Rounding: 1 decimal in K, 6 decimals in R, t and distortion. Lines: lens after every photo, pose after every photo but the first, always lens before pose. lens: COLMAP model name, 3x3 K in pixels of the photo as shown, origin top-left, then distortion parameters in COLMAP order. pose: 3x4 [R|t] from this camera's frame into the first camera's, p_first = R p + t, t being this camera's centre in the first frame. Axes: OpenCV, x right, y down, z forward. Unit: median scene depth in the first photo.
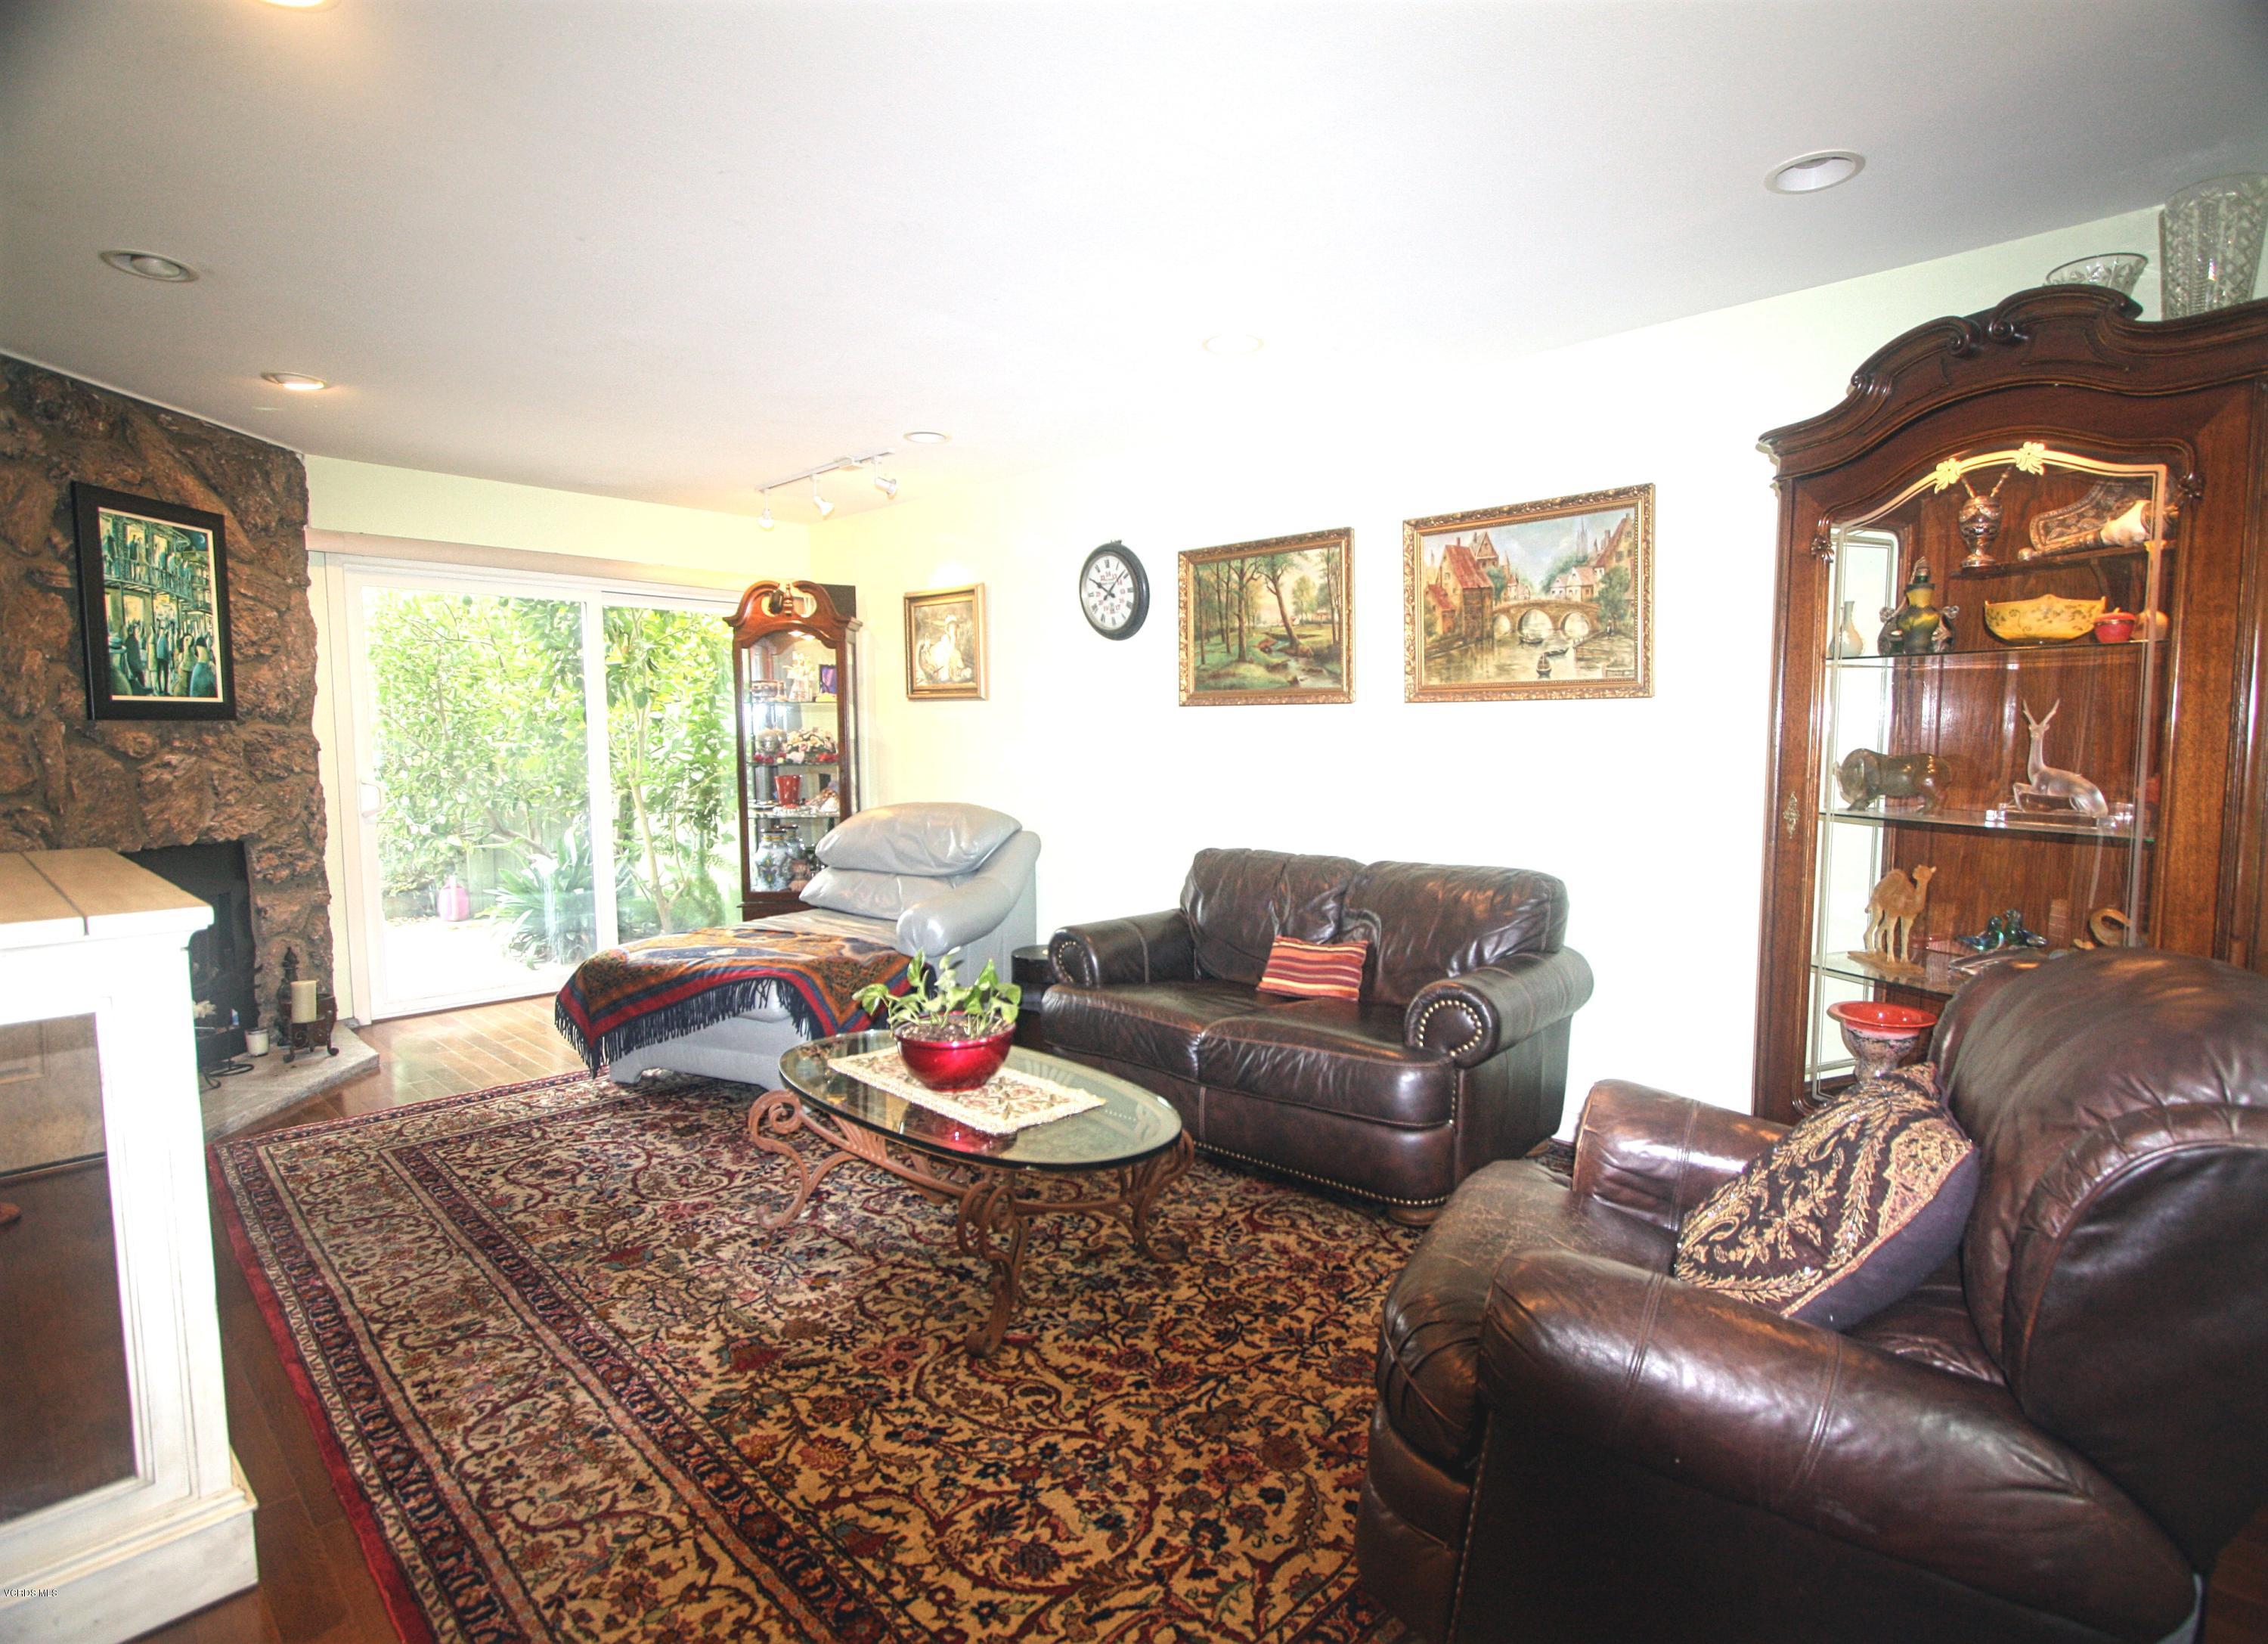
lens RADIAL K [[1123.0, 0, 1134.0], [0, 1123.0, 822.0], [0, 0, 1]] dist [0.001488, 0.000913]
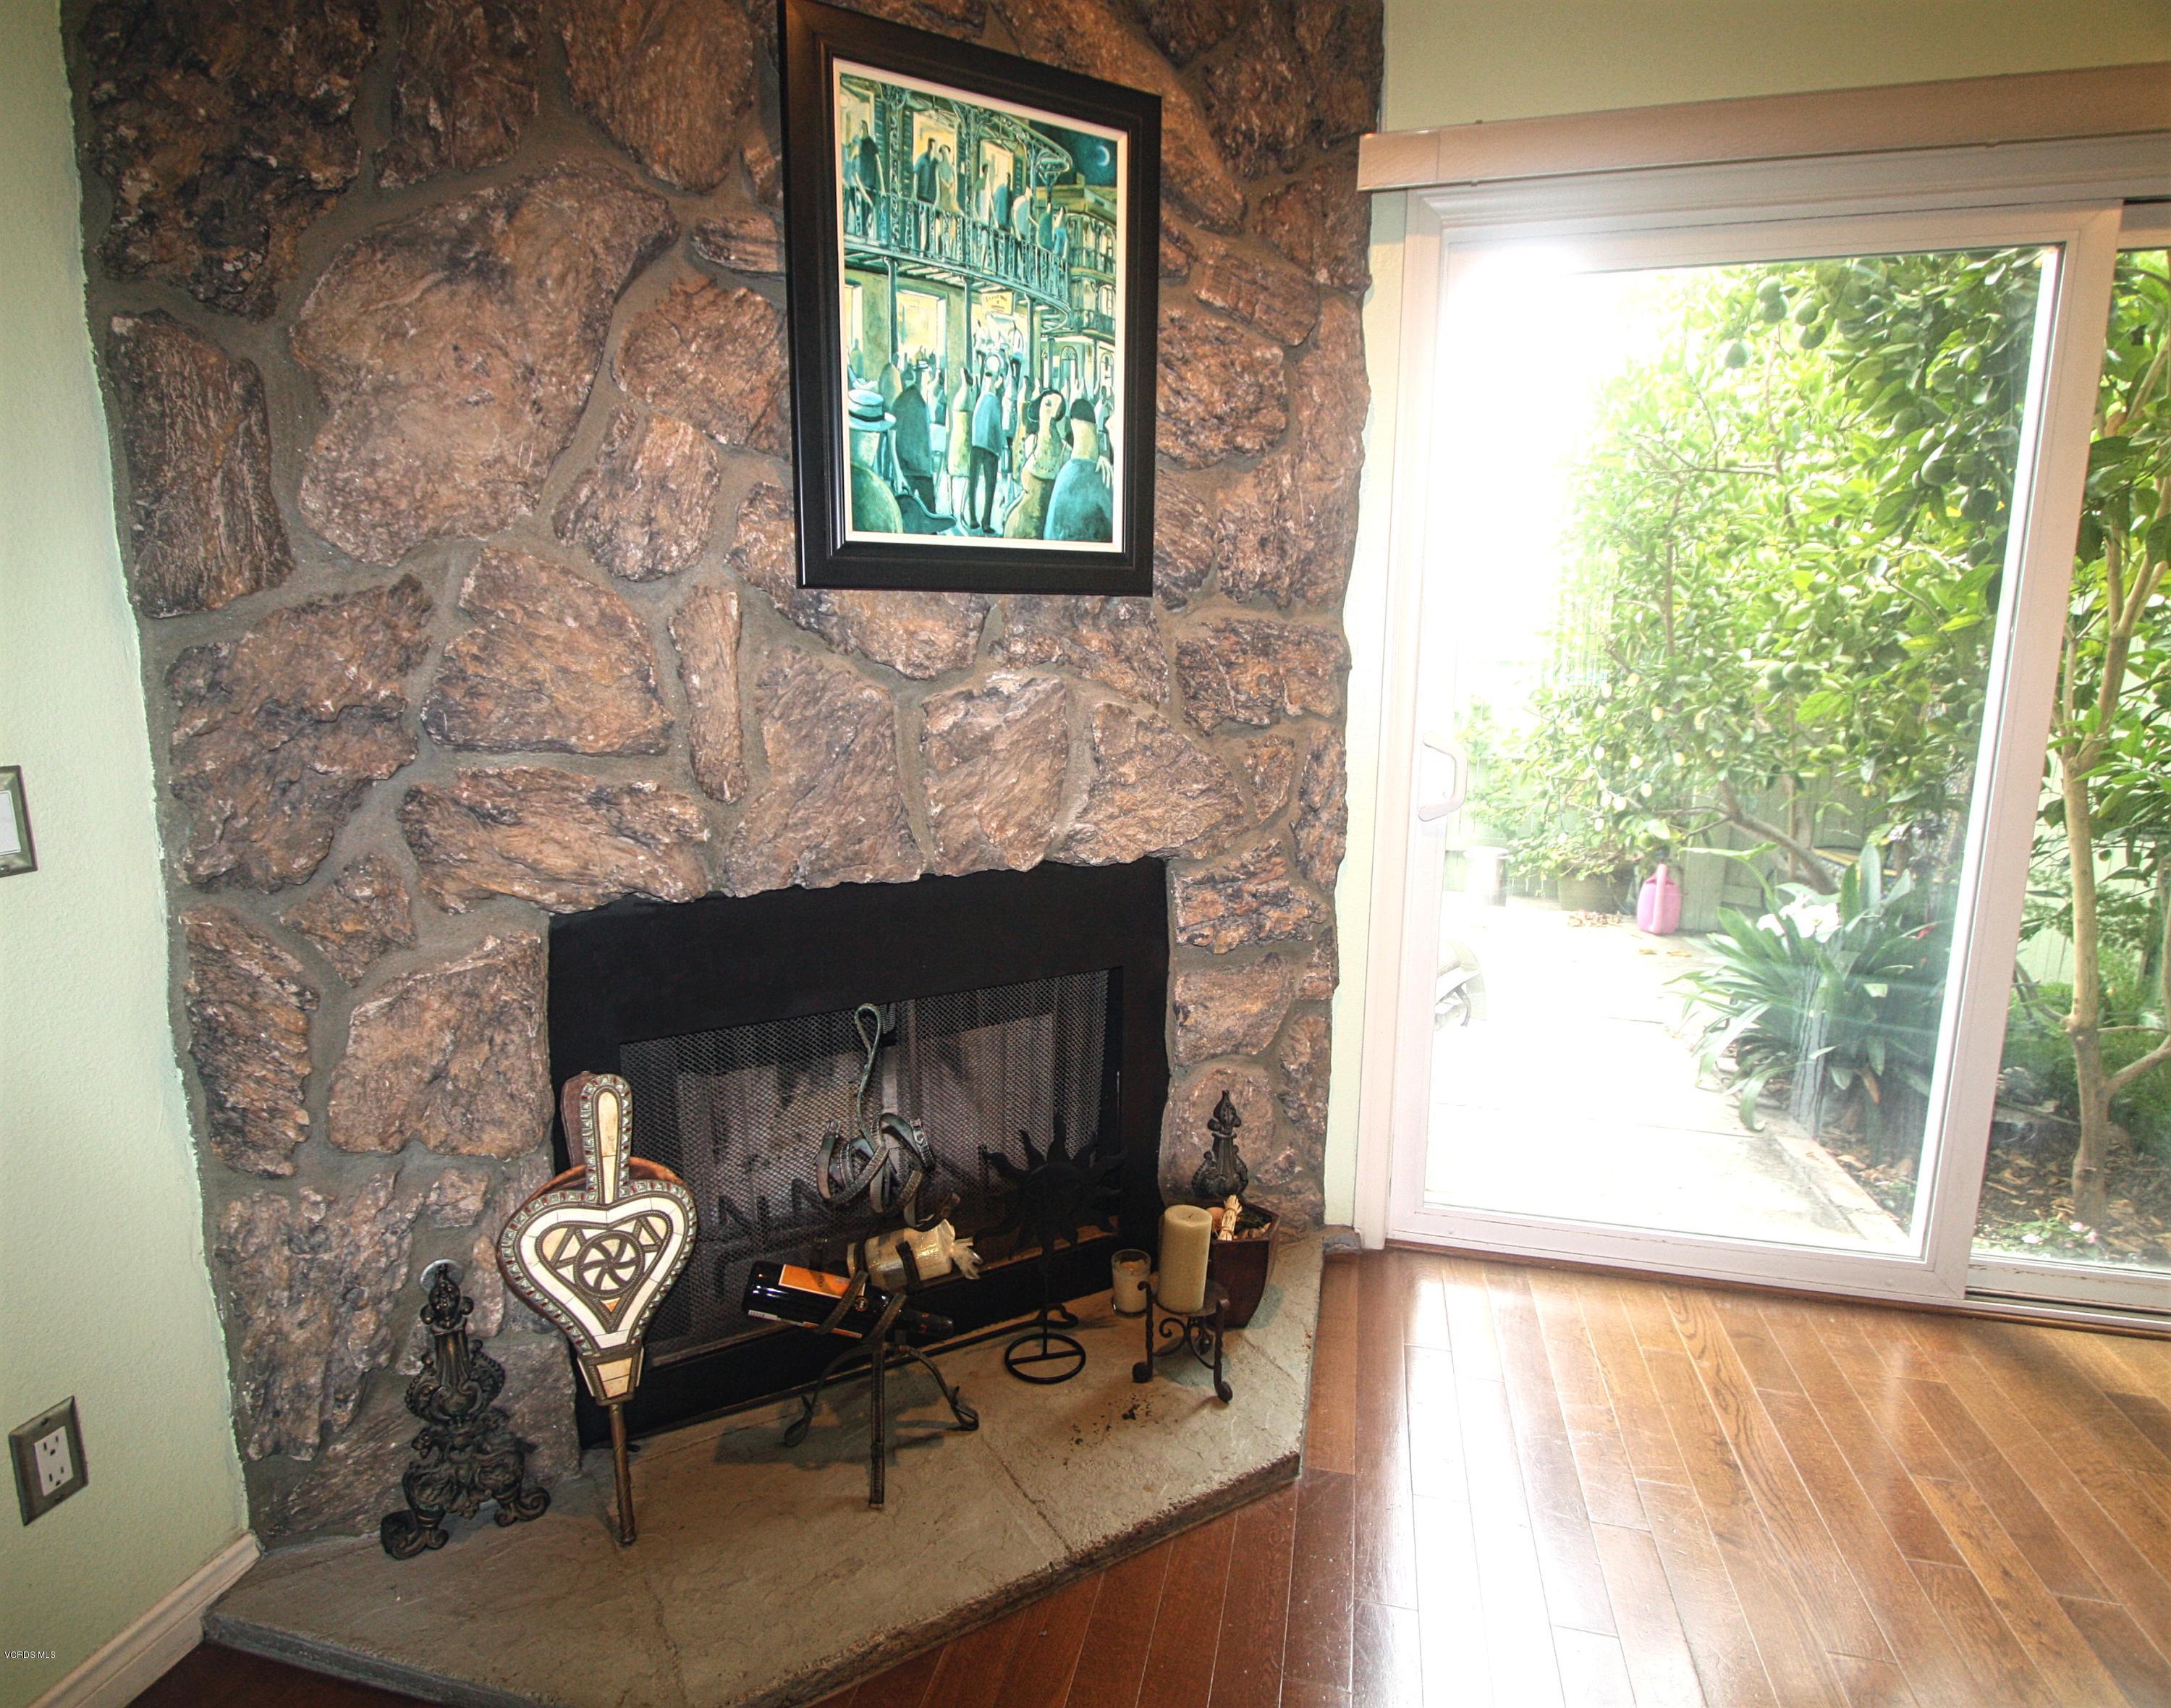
lens RADIAL K [[1127.1, 0, 1085.5], [0, 1127.1, 854.0], [0, 0, 1]] dist [-0.013934, -0.000740]
pose [[0.488448, 0.161363, -0.857543, -0.426422], [-0.077704, 0.986892, 0.141443, -0.052321], [0.869126, -0.002453, 0.494584, 0.778818]]
